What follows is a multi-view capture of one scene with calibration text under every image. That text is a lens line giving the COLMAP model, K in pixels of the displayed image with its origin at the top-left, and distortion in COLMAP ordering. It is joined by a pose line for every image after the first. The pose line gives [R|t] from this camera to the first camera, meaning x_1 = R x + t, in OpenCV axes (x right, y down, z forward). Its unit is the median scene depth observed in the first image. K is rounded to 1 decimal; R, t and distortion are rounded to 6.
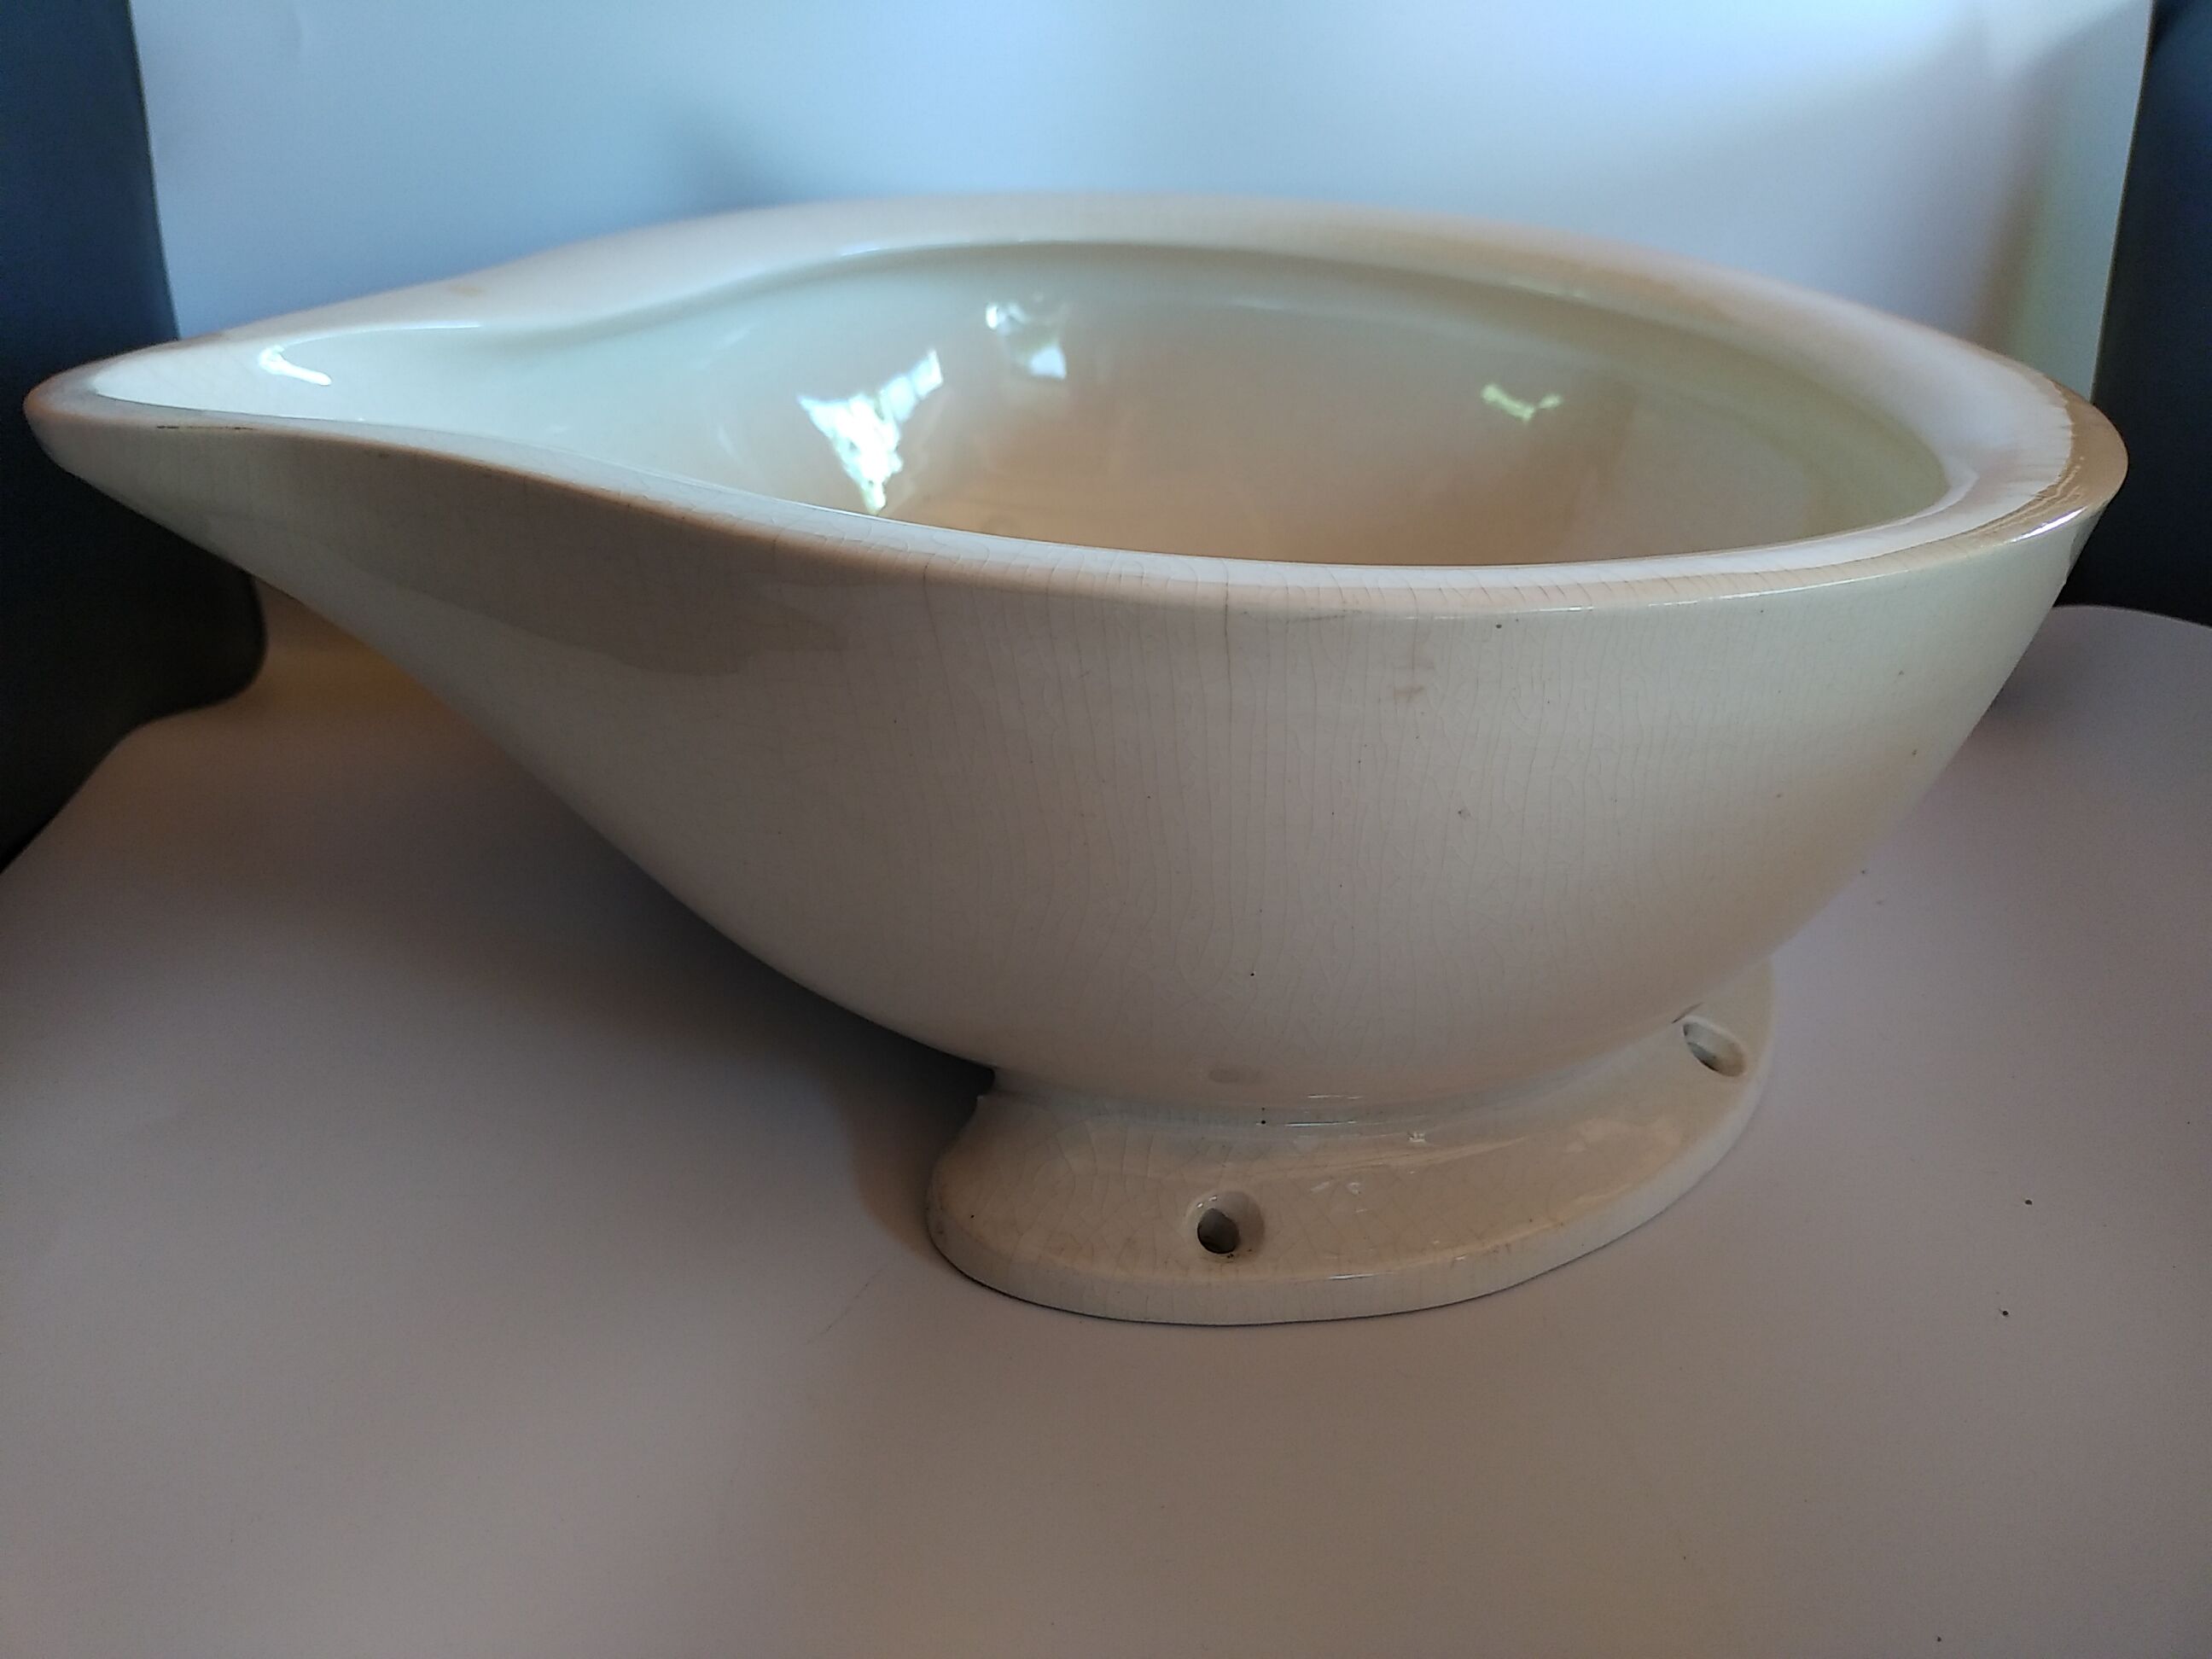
lens RADIAL K [[1637.6, 0, 1106.0], [0, 1637.6, 829.5], [0, 0, 1]] dist [0.066395, -0.081860]
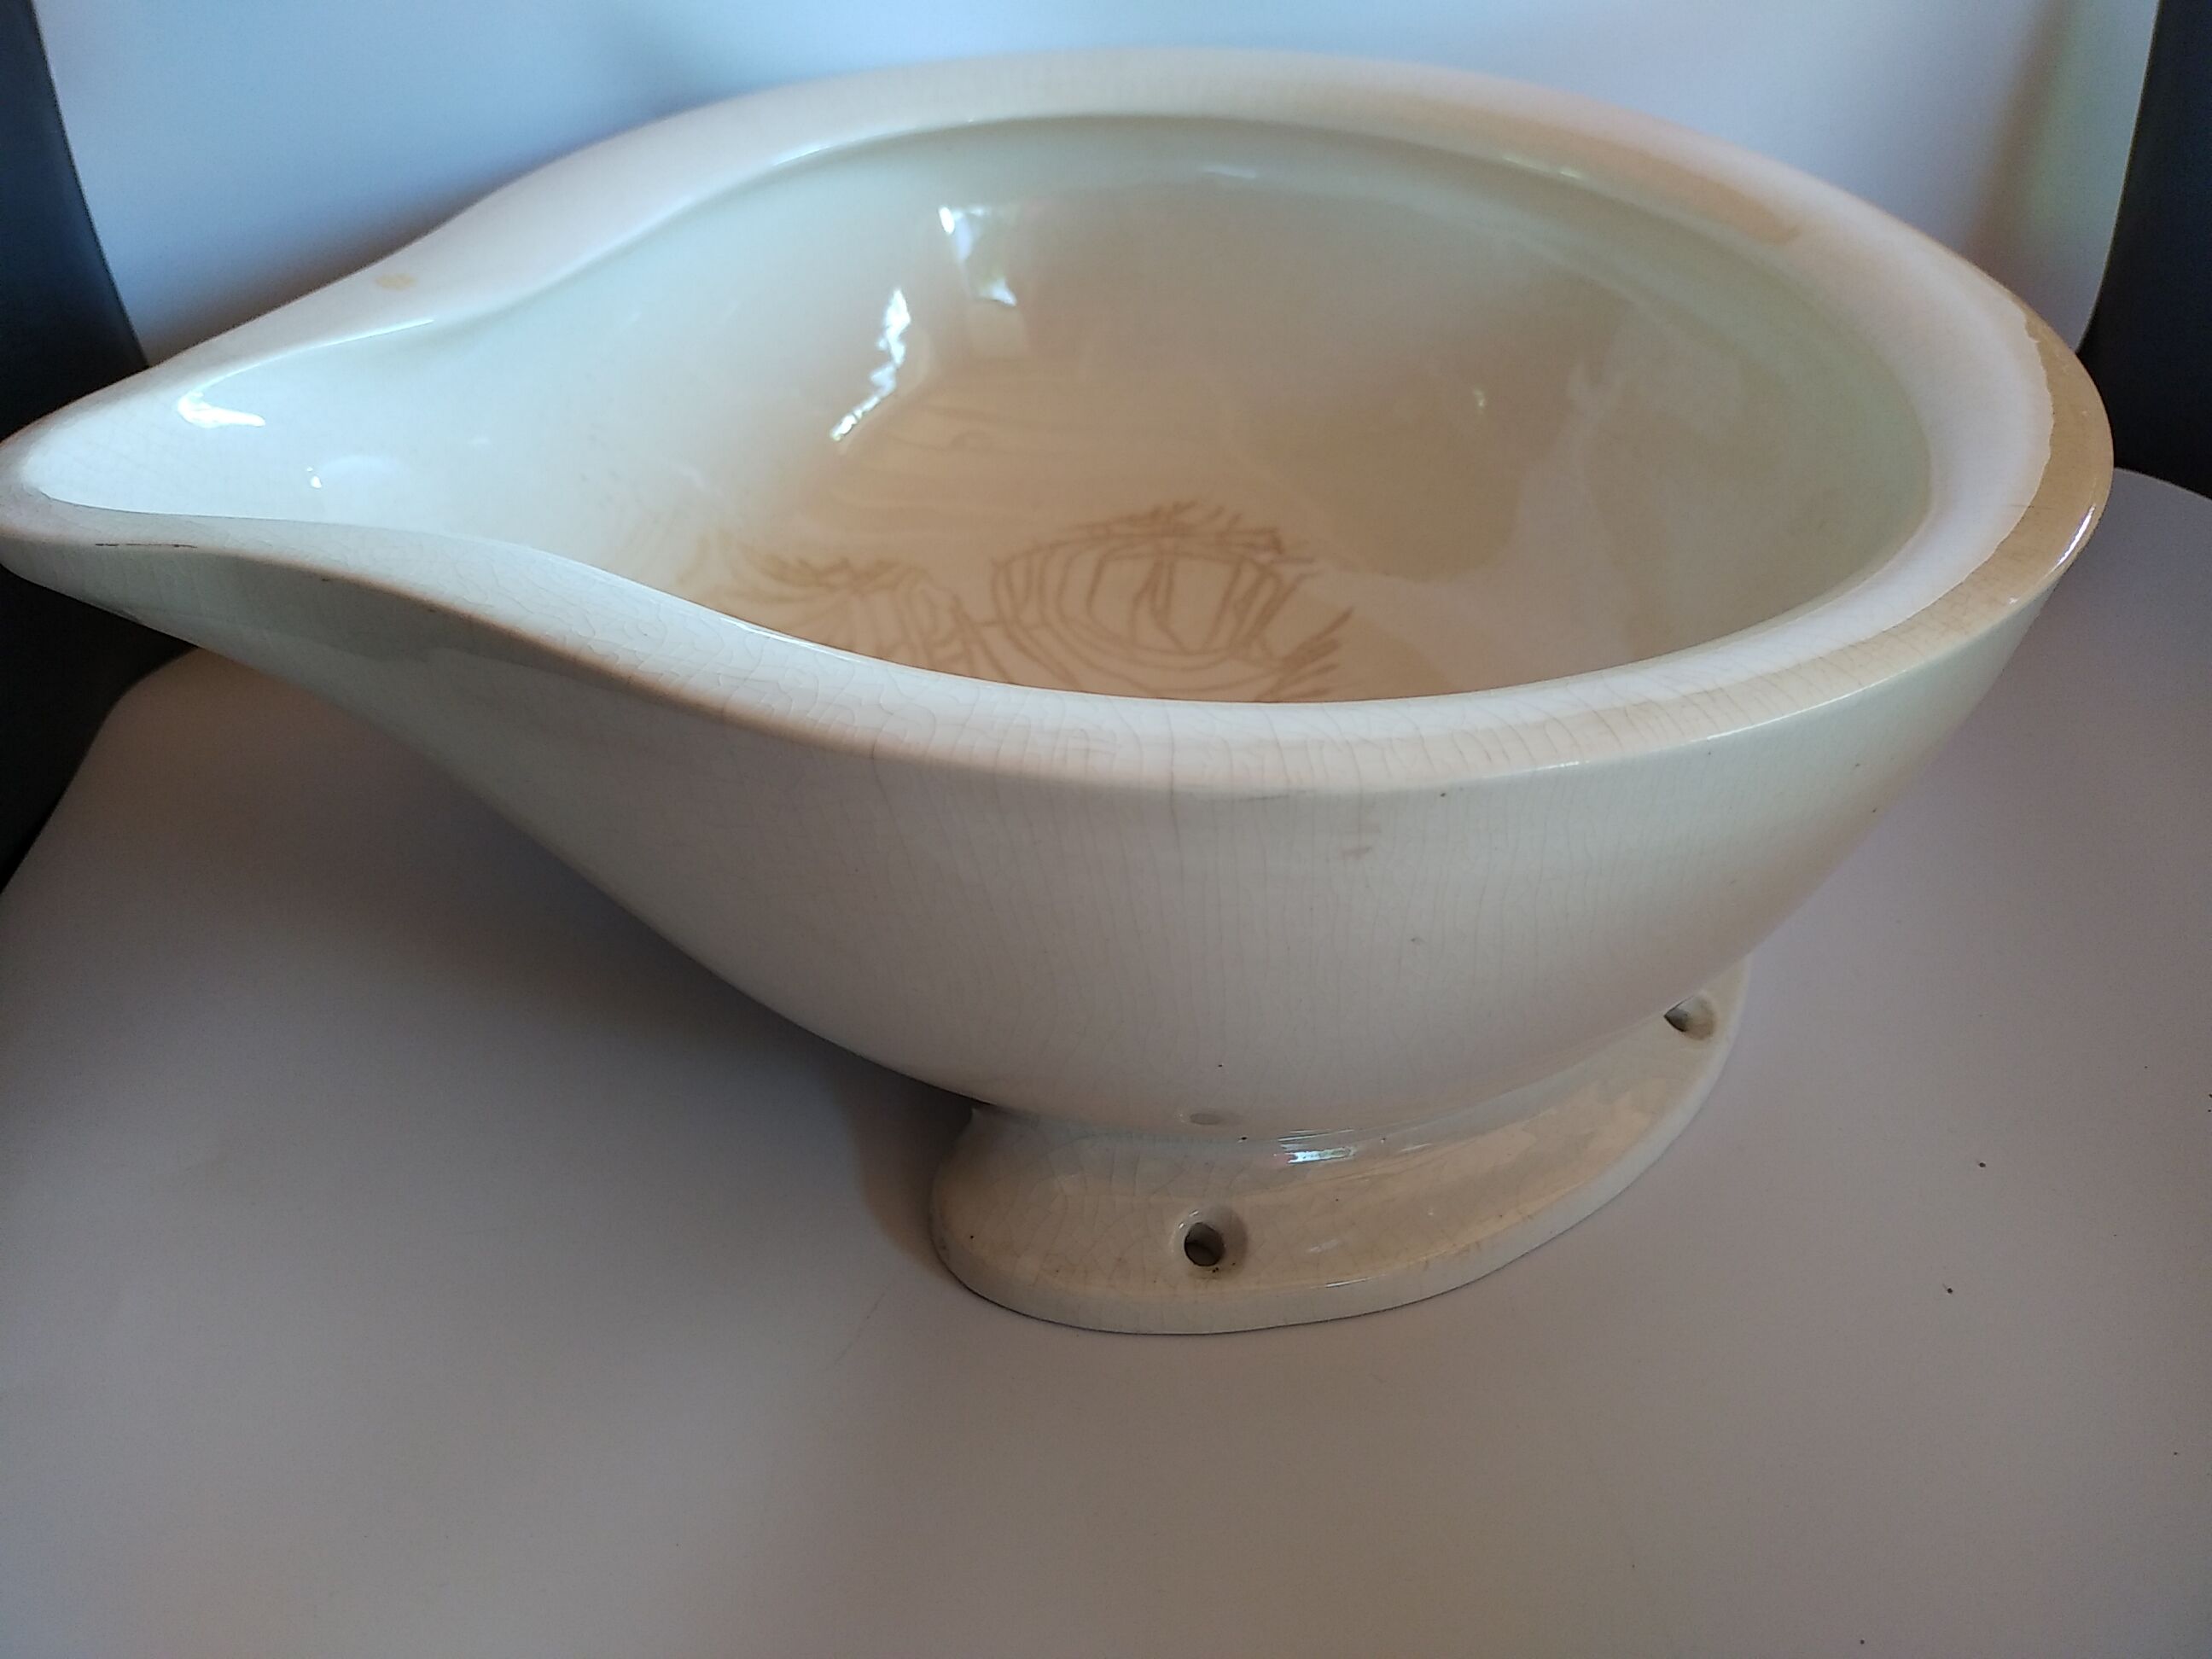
lens RADIAL K [[1637.6, 0, 1106.0], [0, 1637.6, 829.5], [0, 0, 1]] dist [0.066395, -0.081860]
pose [[0.998857, -0.044576, -0.017238, 0.035833], [0.046925, 0.983131, 0.176783, -0.211432], [0.009067, -0.177389, 0.984099, 0.004069]]
